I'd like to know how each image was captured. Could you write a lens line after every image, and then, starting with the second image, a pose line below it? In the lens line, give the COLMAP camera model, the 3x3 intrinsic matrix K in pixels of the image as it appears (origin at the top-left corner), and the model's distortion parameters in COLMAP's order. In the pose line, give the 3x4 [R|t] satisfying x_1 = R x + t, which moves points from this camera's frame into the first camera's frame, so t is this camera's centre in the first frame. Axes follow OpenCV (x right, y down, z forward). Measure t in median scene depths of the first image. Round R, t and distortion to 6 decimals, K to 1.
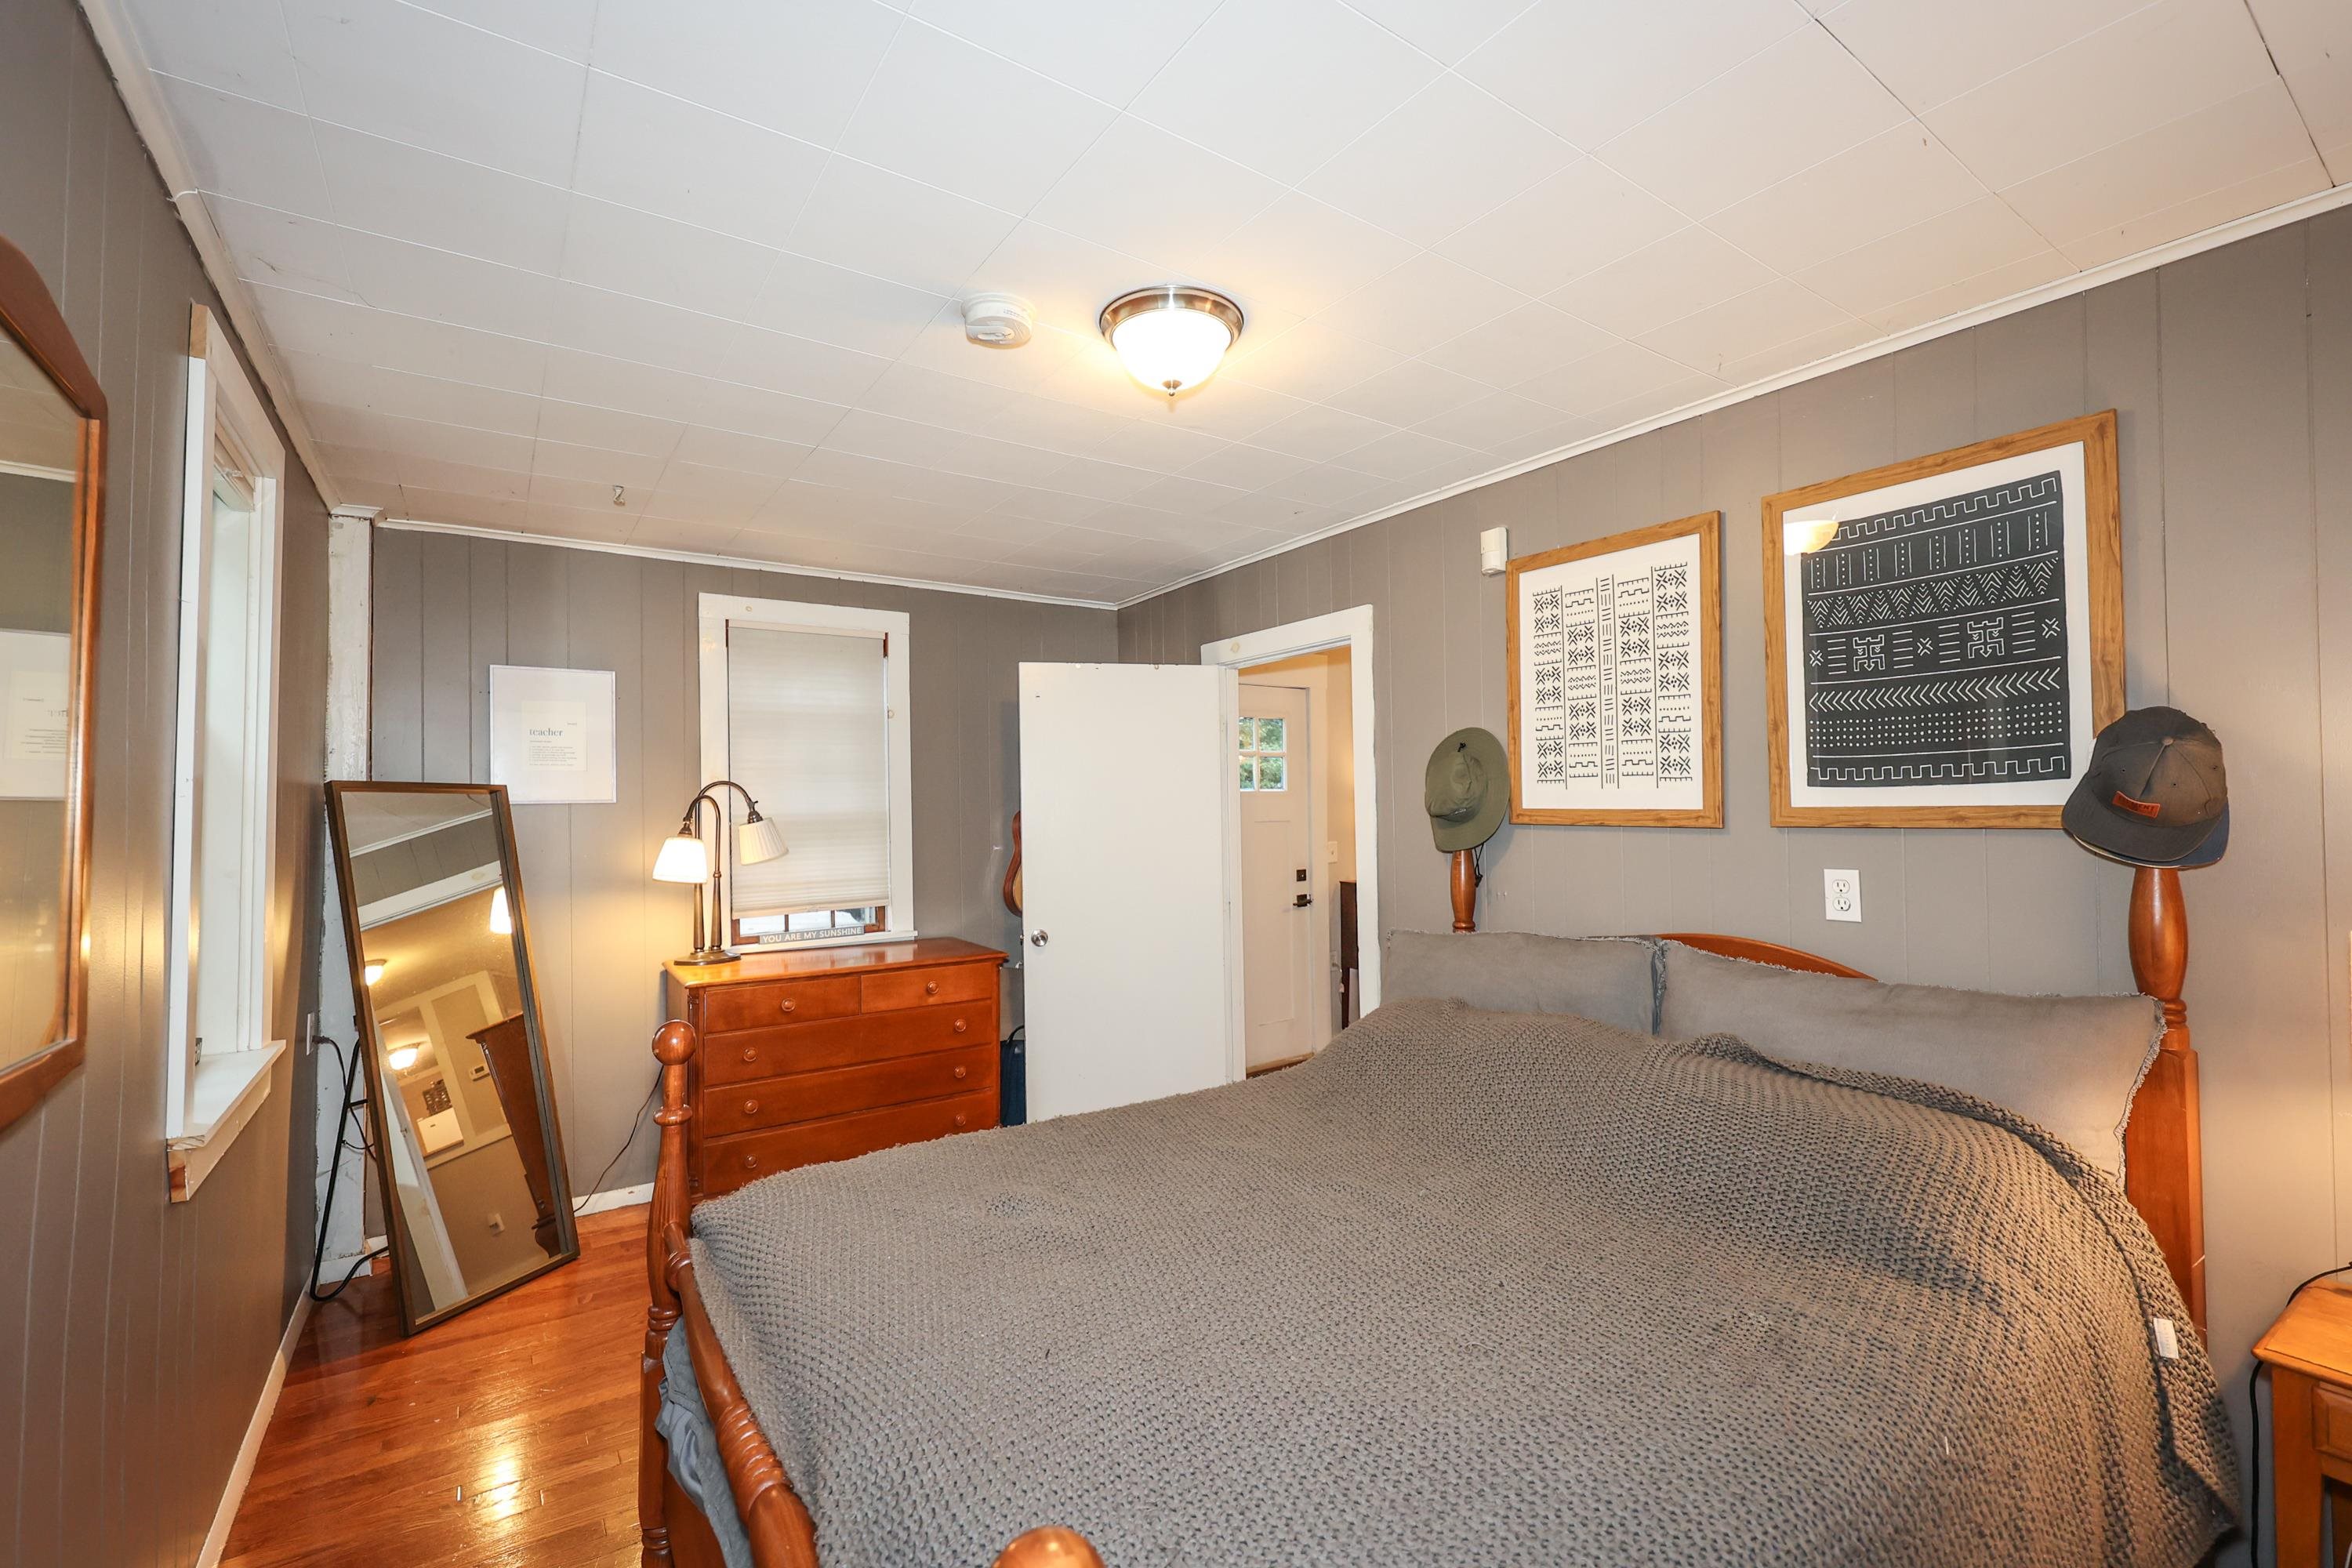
lens RADIAL K [[978.3, 0, 1180.2], [0, 978.3, 793.3], [0, 0, 1]] dist [-0.001291, 0.000483]
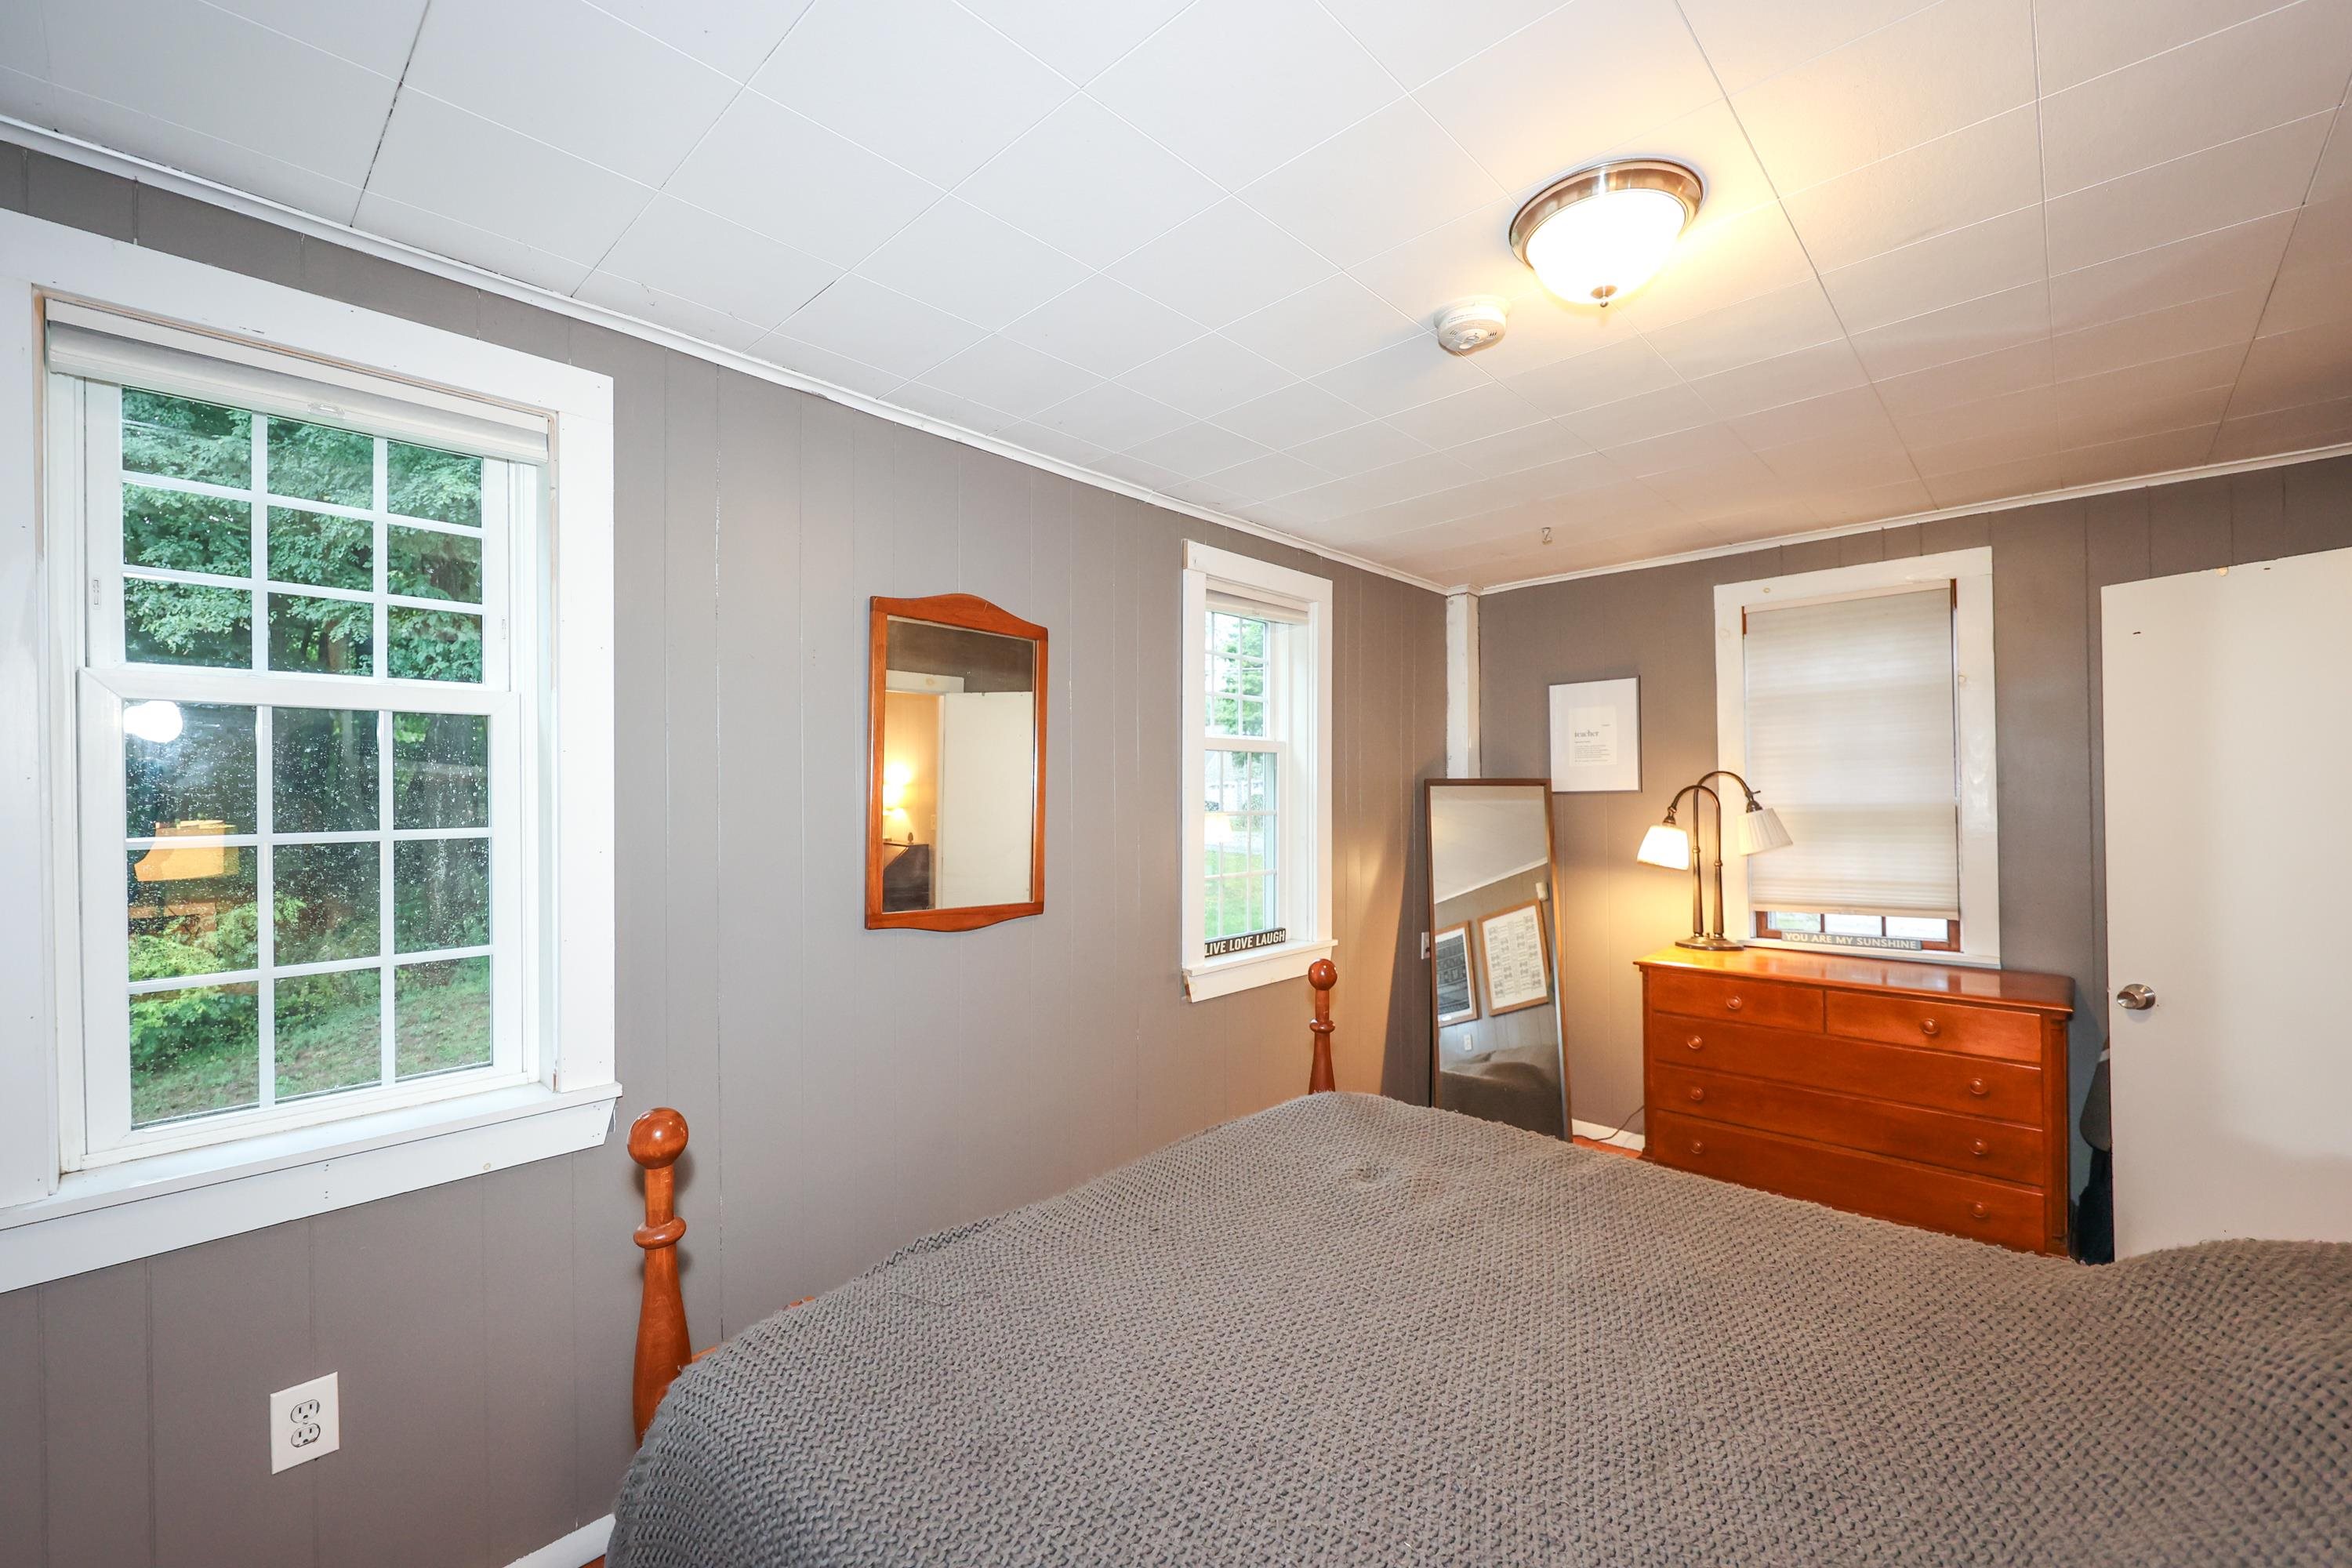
lens RADIAL K [[978.3, 0, 1189.5], [0, 978.3, 779.0], [0, 0, 1]] dist [-0.001291, 0.000483]
pose [[0.204727, -0.003637, -0.978812, 0.398469], [0.019645, 0.999807, 0.000394, -0.015059], [0.978622, -0.019310, 0.204759, 0.254004]]
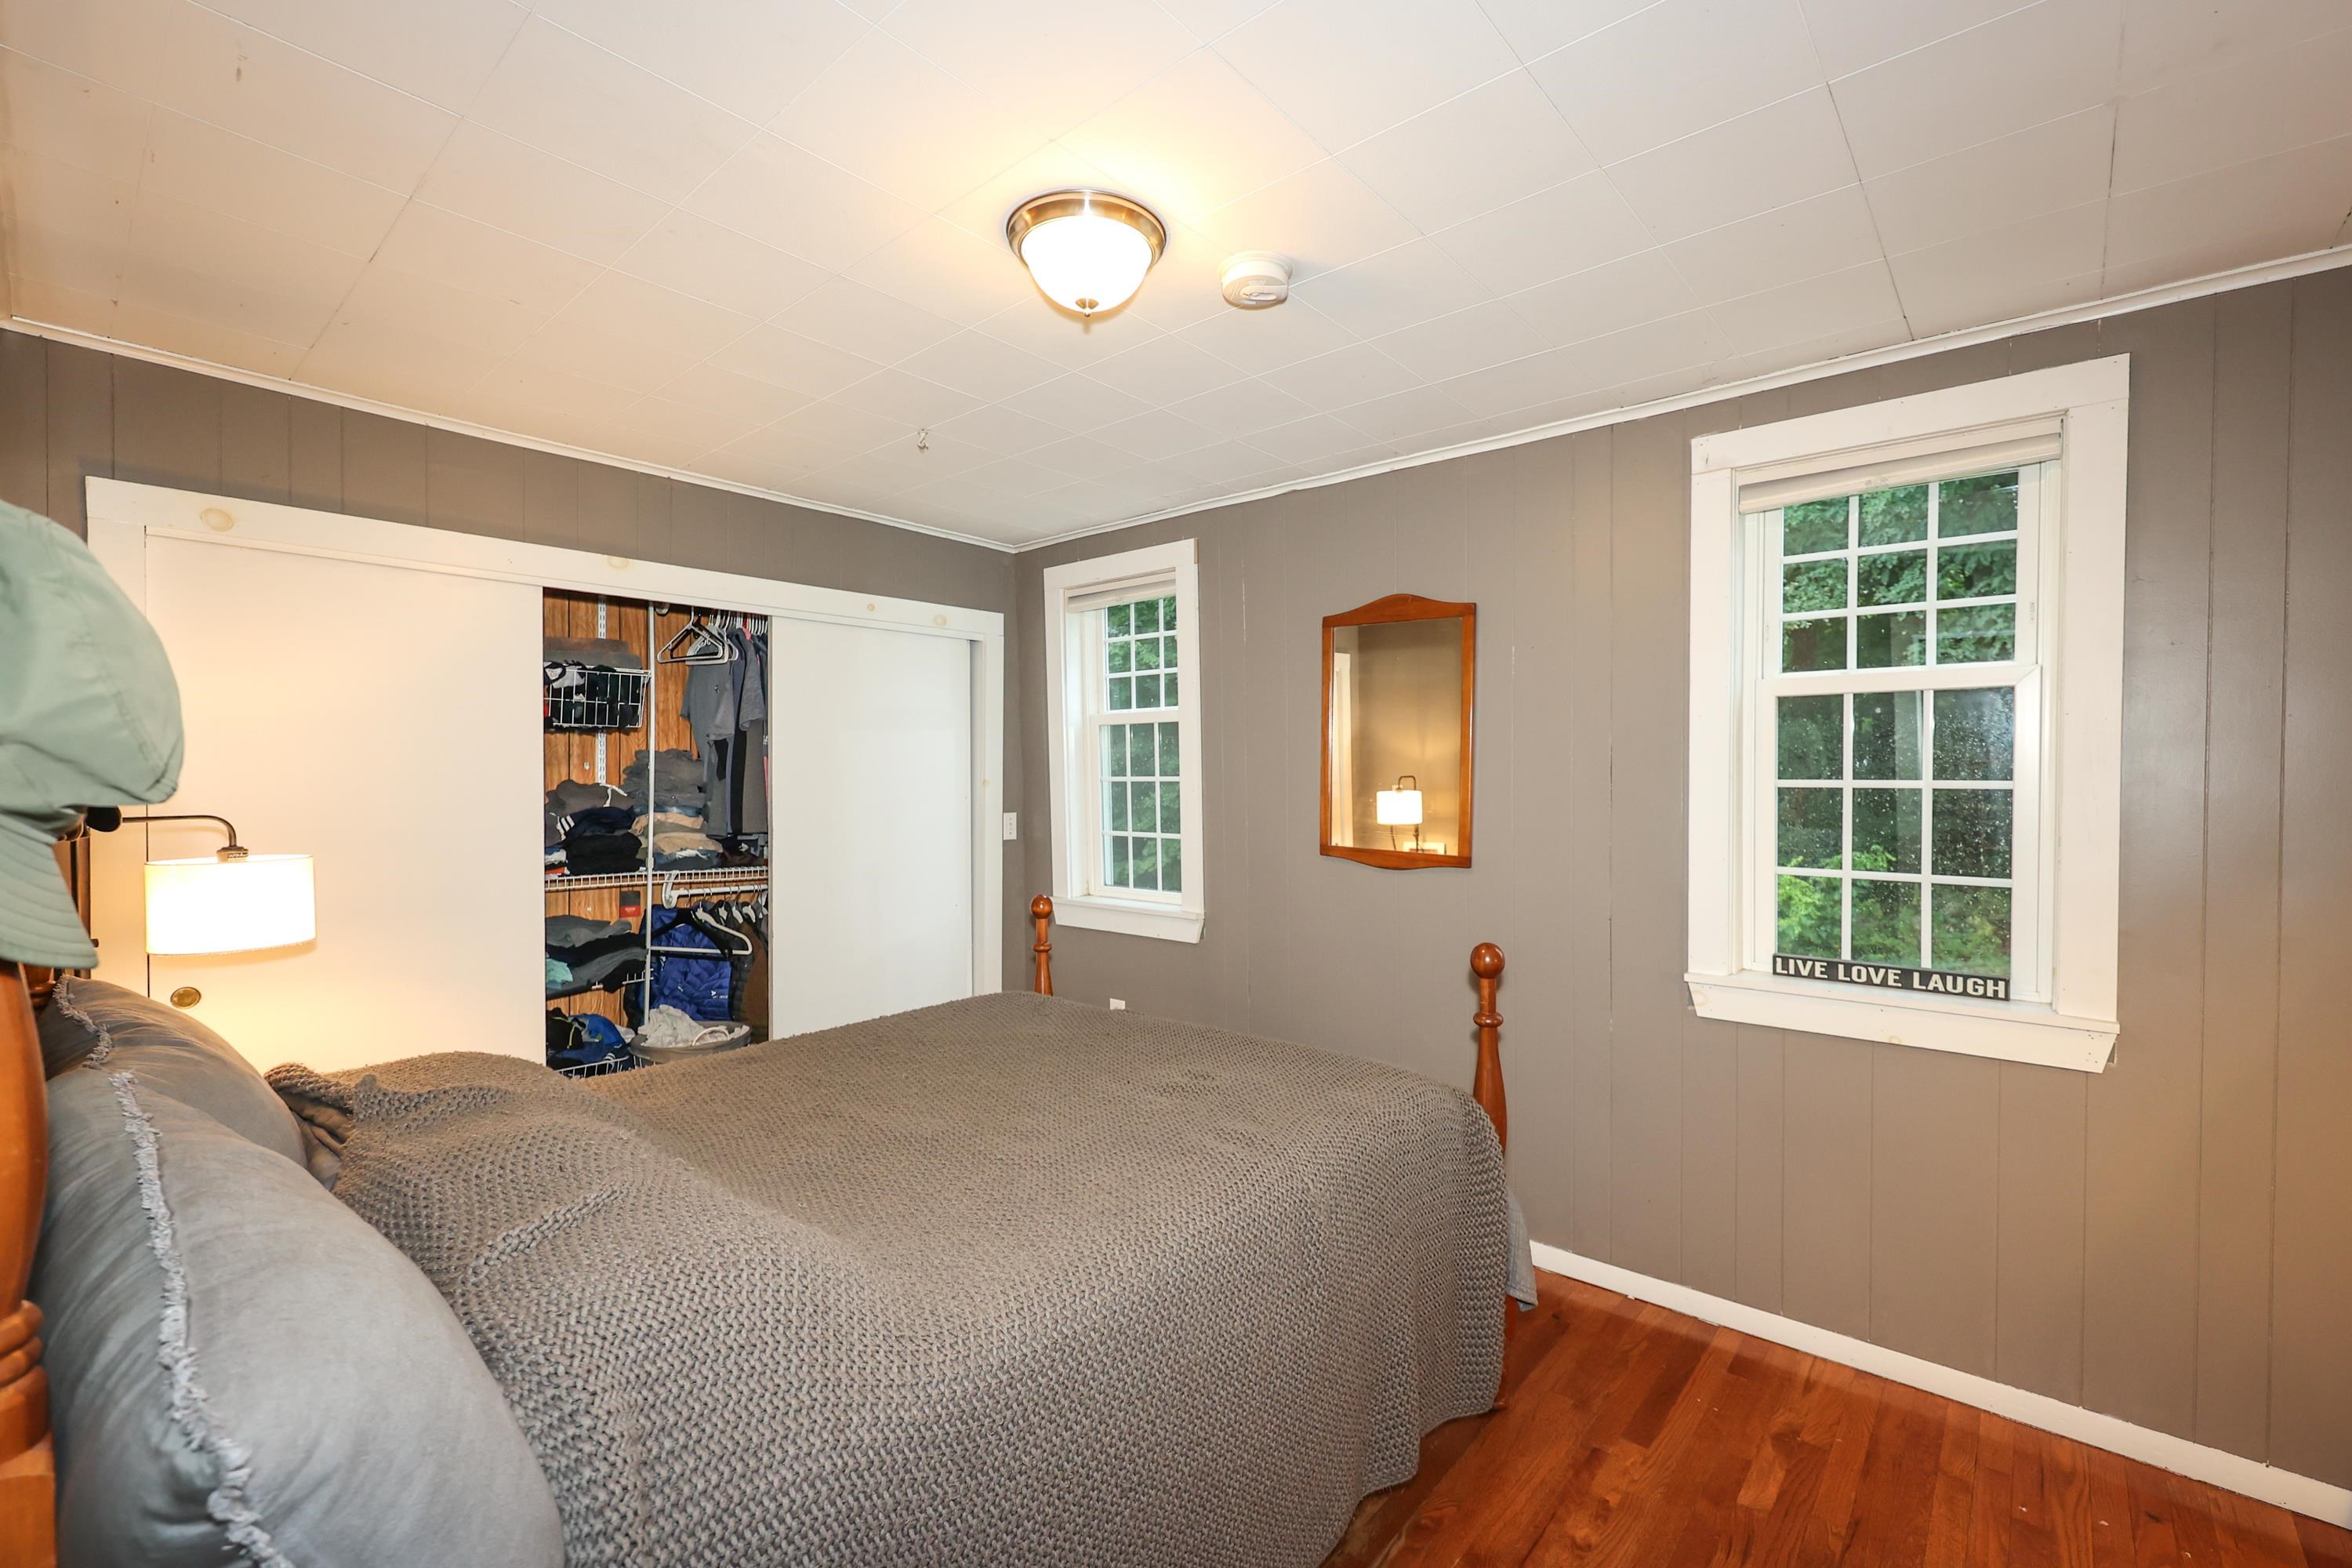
lens RADIAL K [[978.3, 0, 1185.3], [0, 978.3, 788.6], [0, 0, 1]] dist [-0.001291, 0.000483]
pose [[-0.972029, 0.008694, -0.234701, 0.072270], [0.009915, 0.999943, -0.004025, 0.020226], [0.234652, -0.006239, -0.972059, 1.008524]]
